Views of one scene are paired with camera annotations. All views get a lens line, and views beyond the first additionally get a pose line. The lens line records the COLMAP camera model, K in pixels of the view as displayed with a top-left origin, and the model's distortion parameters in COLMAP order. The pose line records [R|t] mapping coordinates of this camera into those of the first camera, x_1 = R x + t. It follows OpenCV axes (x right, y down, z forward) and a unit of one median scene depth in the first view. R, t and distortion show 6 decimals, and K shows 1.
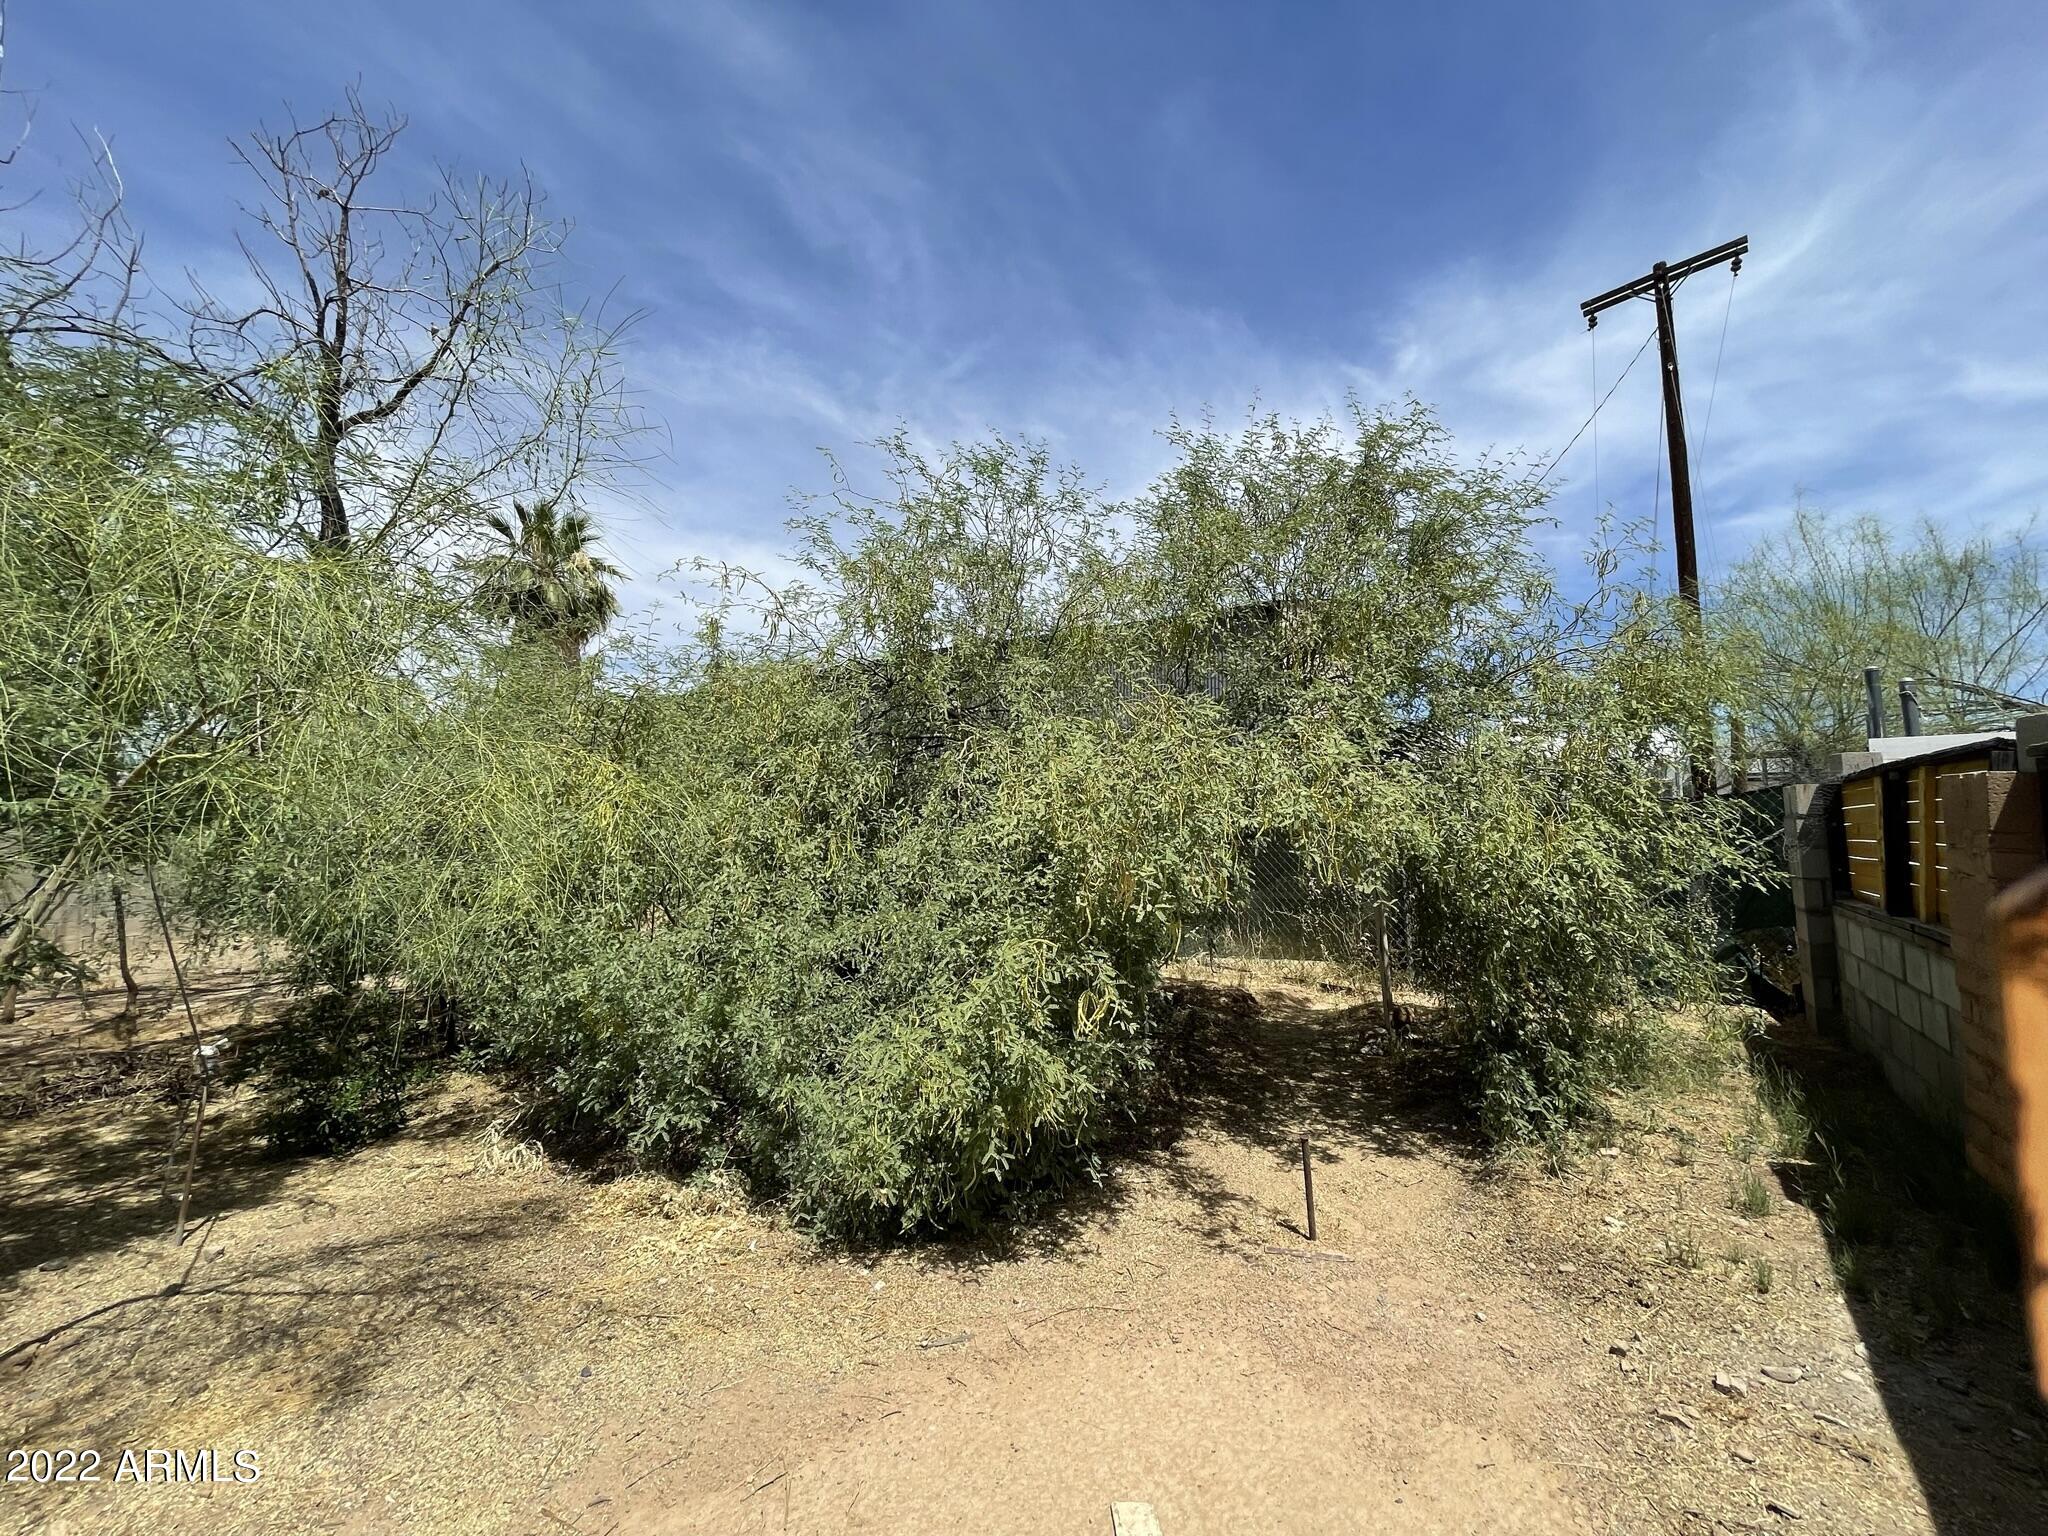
lens RADIAL K [[818.8, 0, 1027.8], [0, 818.8, 752.0], [0, 0, 1]] dist [-0.000622, -0.000134]
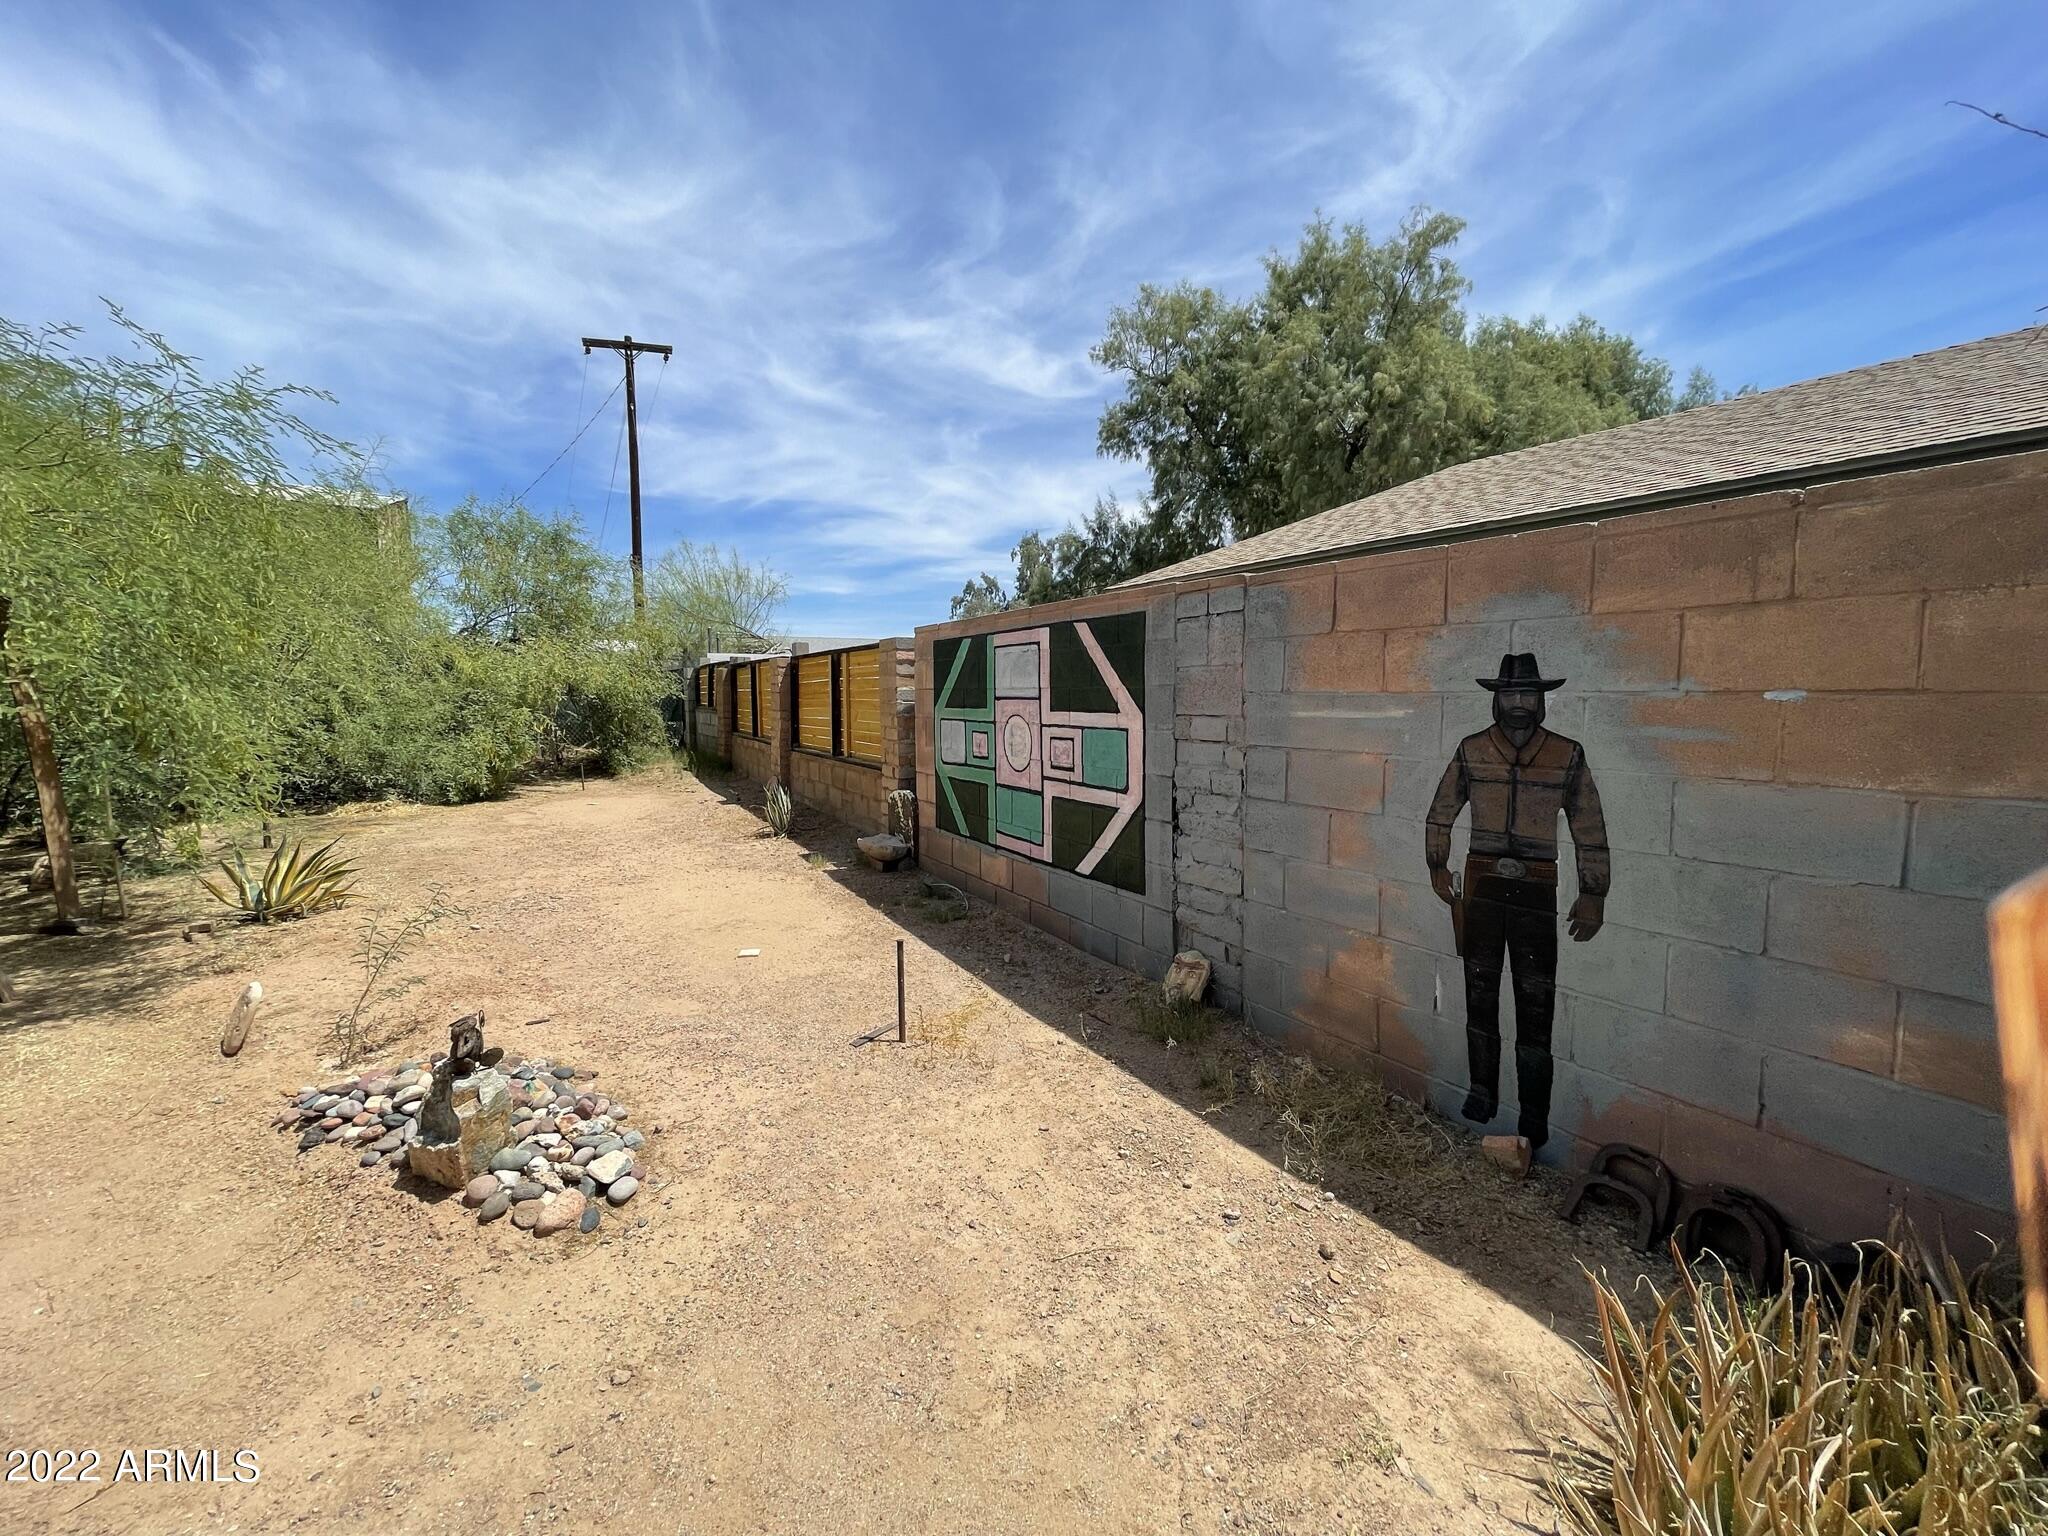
lens RADIAL K [[818.8, 0, 1027.8], [0, 818.8, 752.0], [0, 0, 1]] dist [-0.000622, -0.000134]
pose [[0.385857, -0.057832, 0.920744, -1.312732], [-0.100765, 0.989420, 0.104373, -0.090801], [-0.917039, -0.133051, 0.375948, -1.263201]]
